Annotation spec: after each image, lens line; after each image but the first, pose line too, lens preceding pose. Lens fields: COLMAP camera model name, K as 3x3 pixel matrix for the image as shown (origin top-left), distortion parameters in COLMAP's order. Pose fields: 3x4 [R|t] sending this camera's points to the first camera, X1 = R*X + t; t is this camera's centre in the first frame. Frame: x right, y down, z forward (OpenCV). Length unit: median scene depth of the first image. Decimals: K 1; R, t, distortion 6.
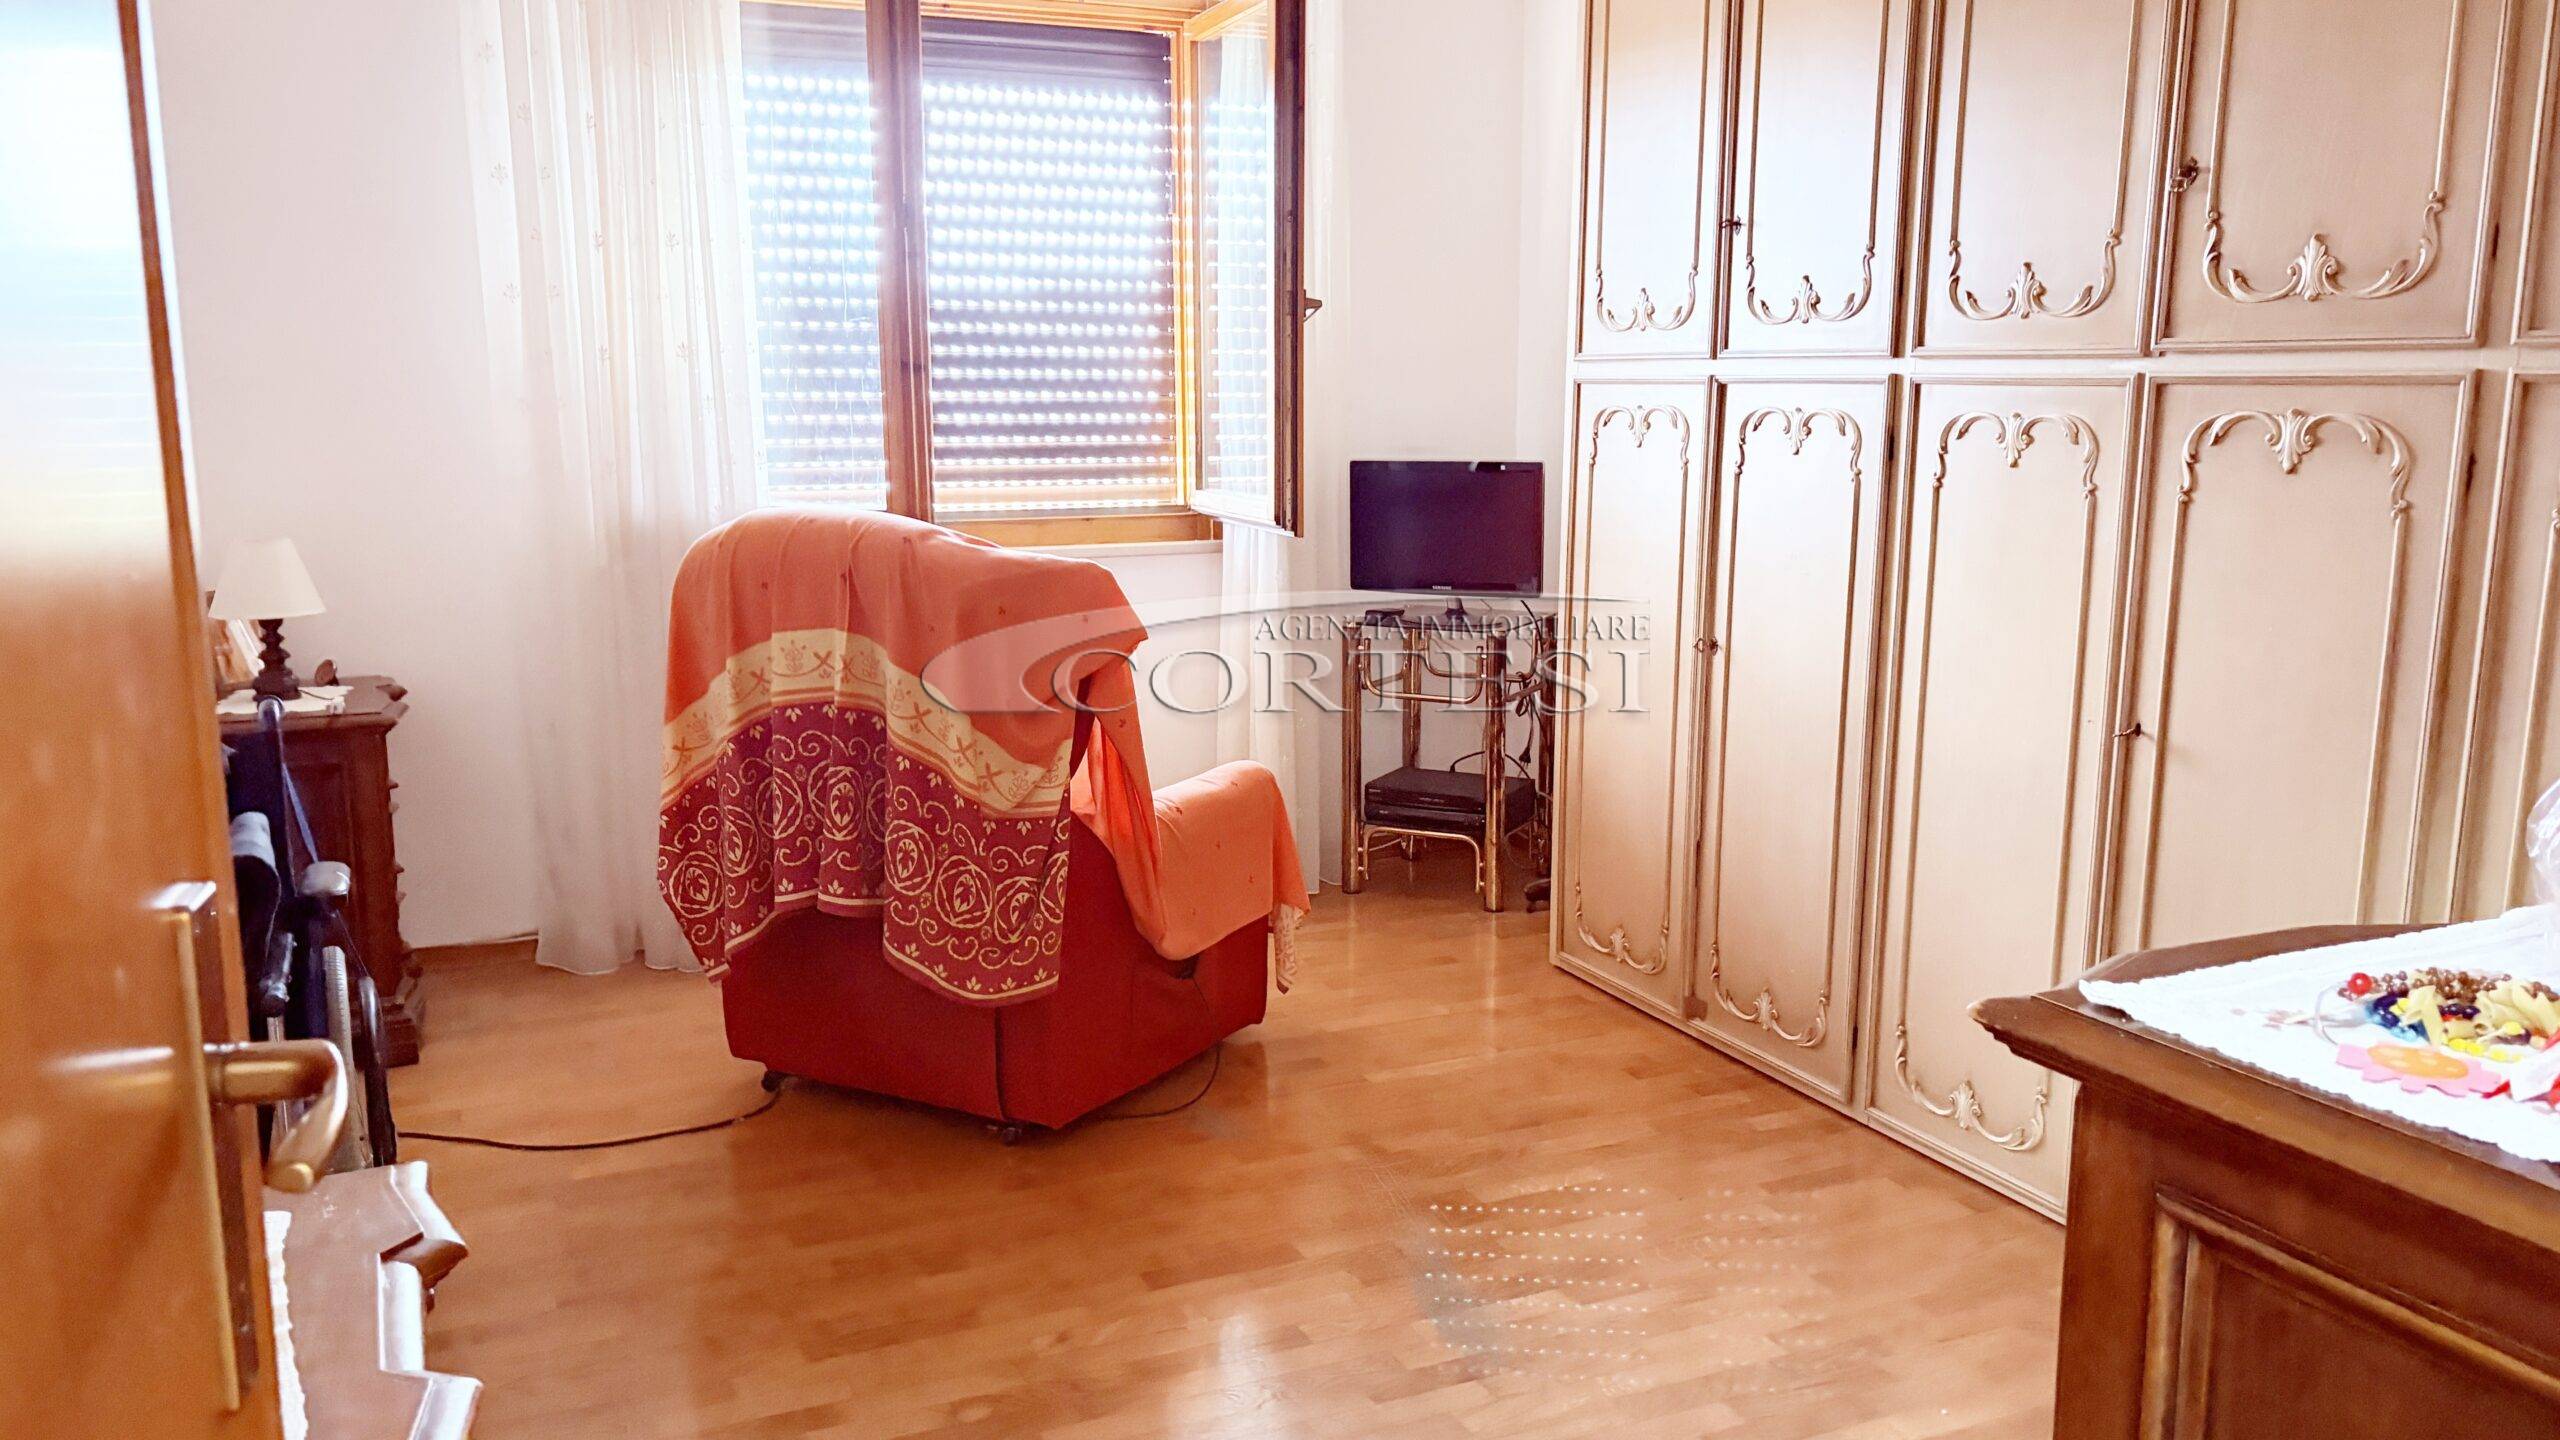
lens RADIAL K [[1986.2, 0, 1280.0], [0, 1986.2, 720.0], [0, 0, 1]] dist [0.107749, -0.210853]
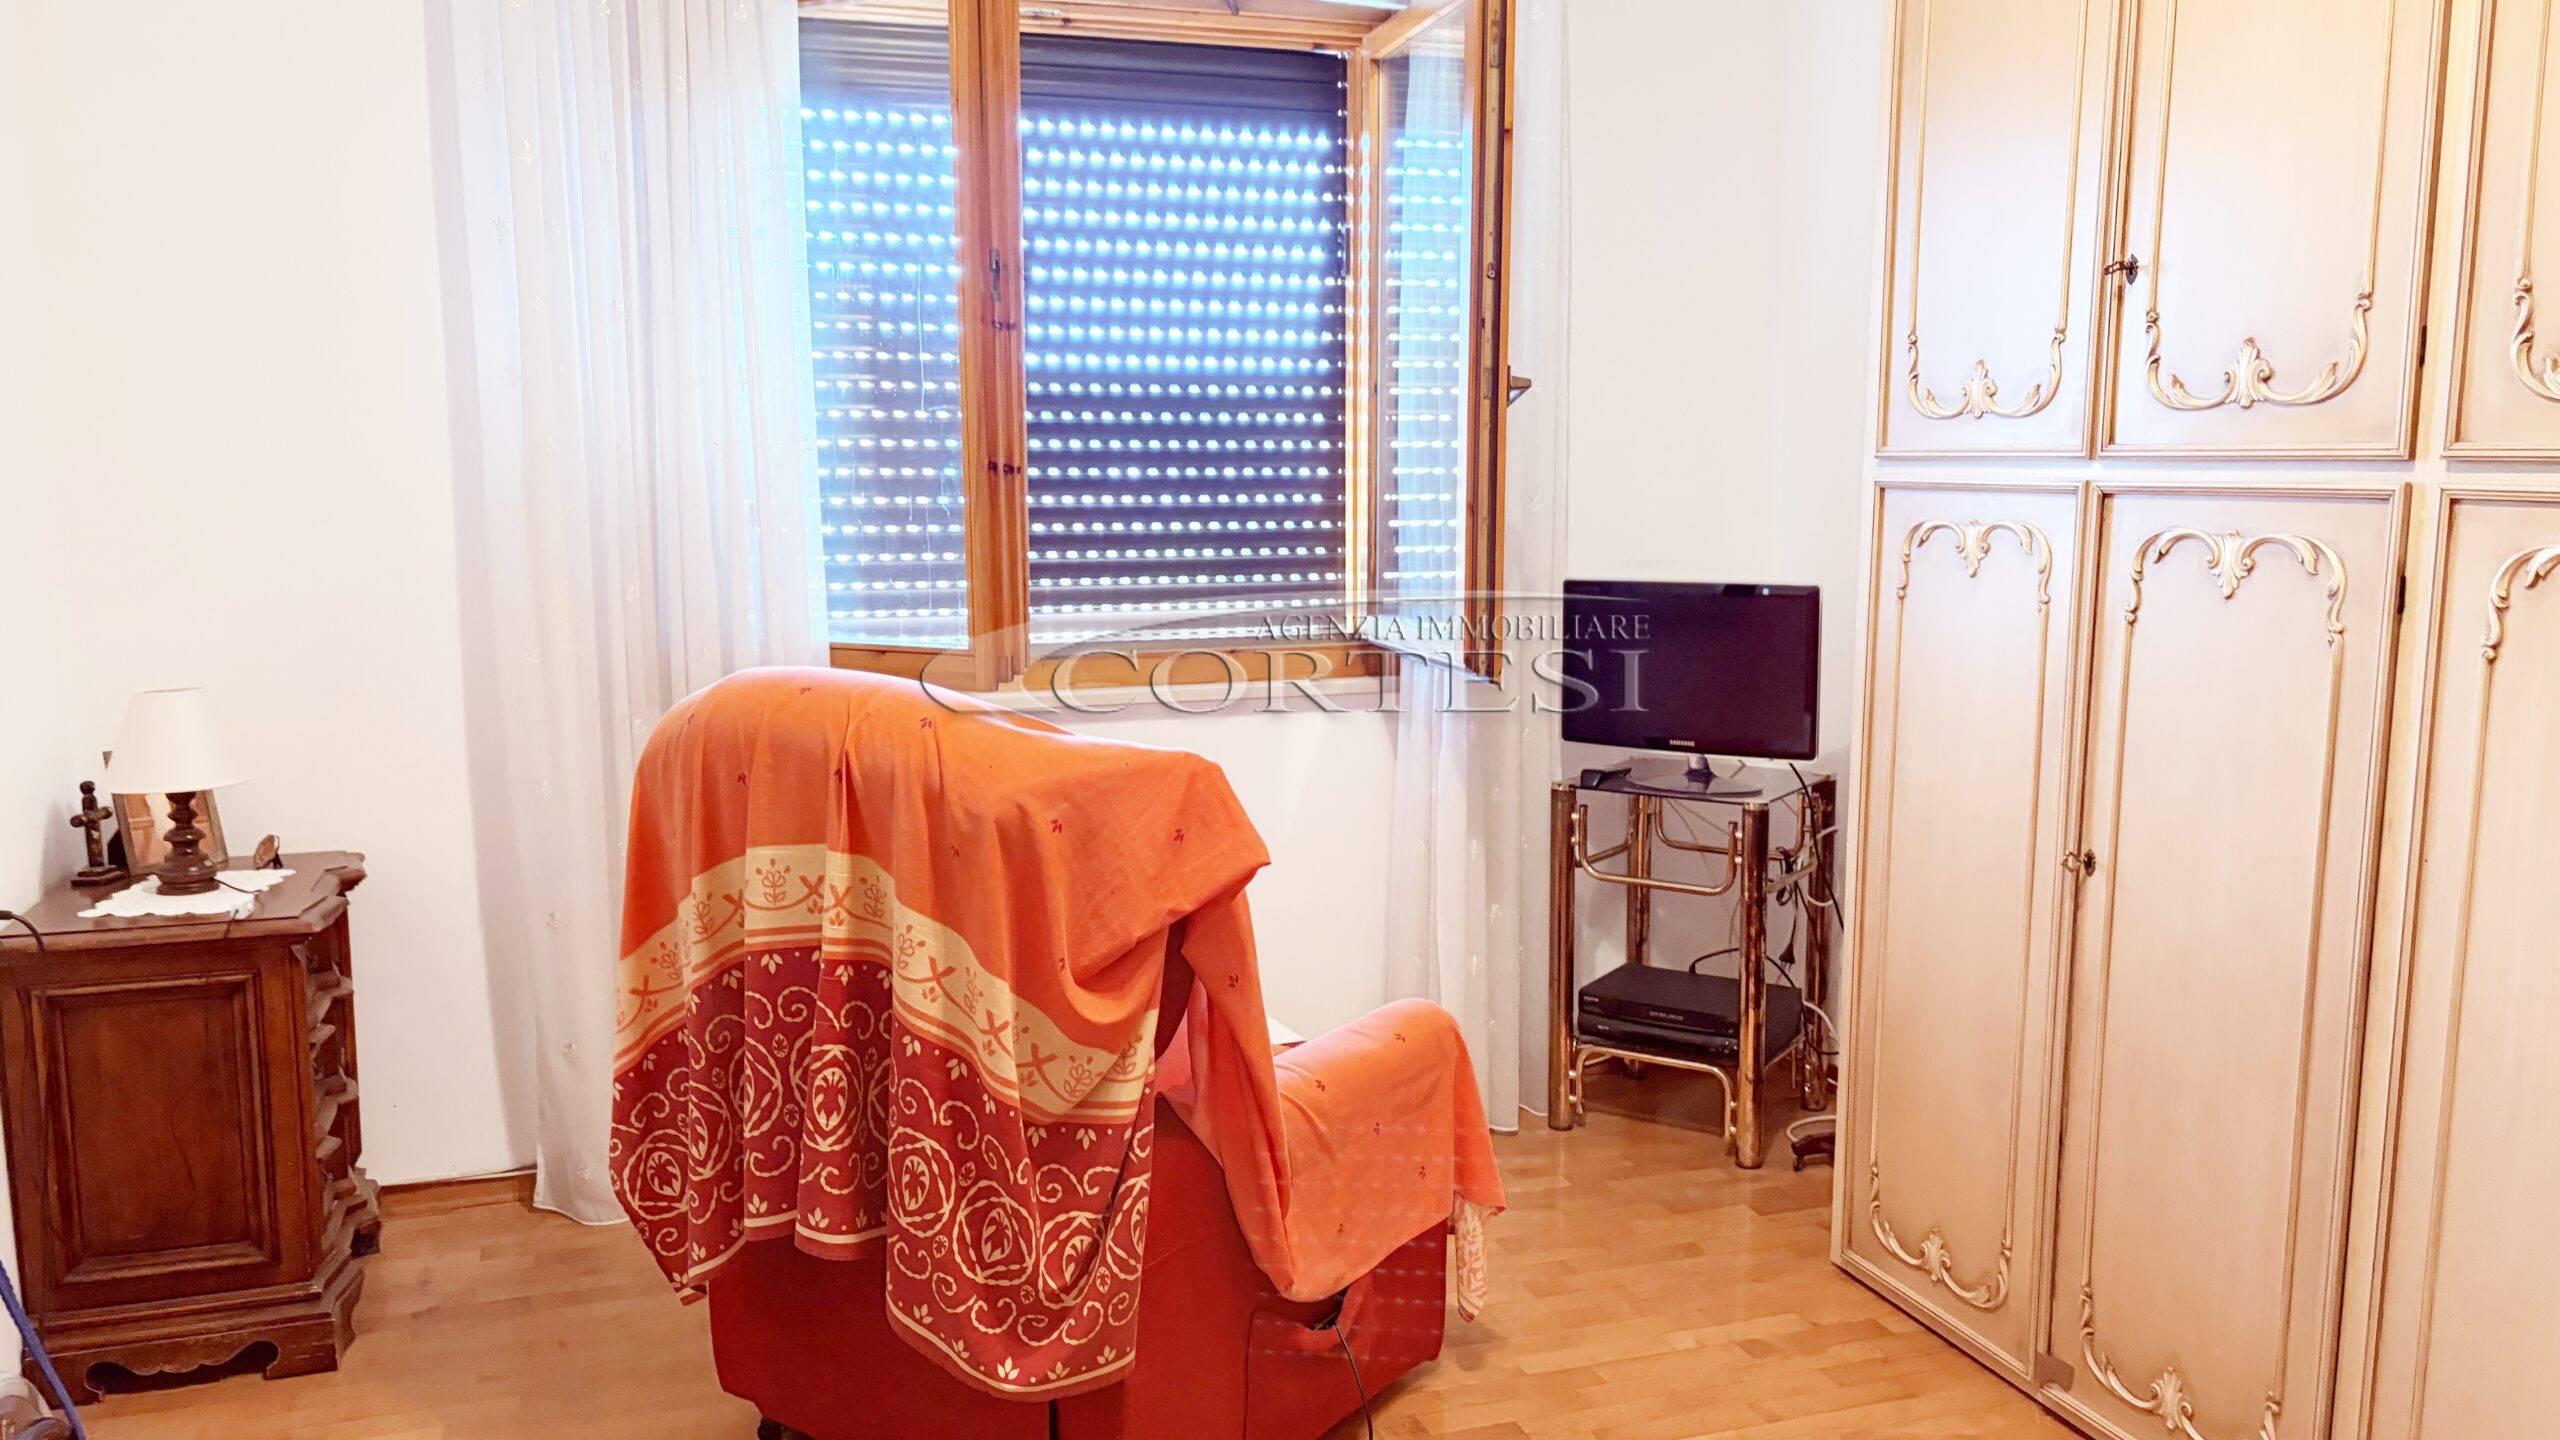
lens RADIAL K [[2037.6, 0, 1280.0], [0, 2037.6, 720.0], [0, 0, 1]] dist [0.099874, -0.225216]
pose [[0.994955, 0.011760, -0.099628, 0.005729], [-0.015967, 0.999009, -0.041537, -0.050116], [0.099040, 0.042918, 0.994157, 0.237157]]
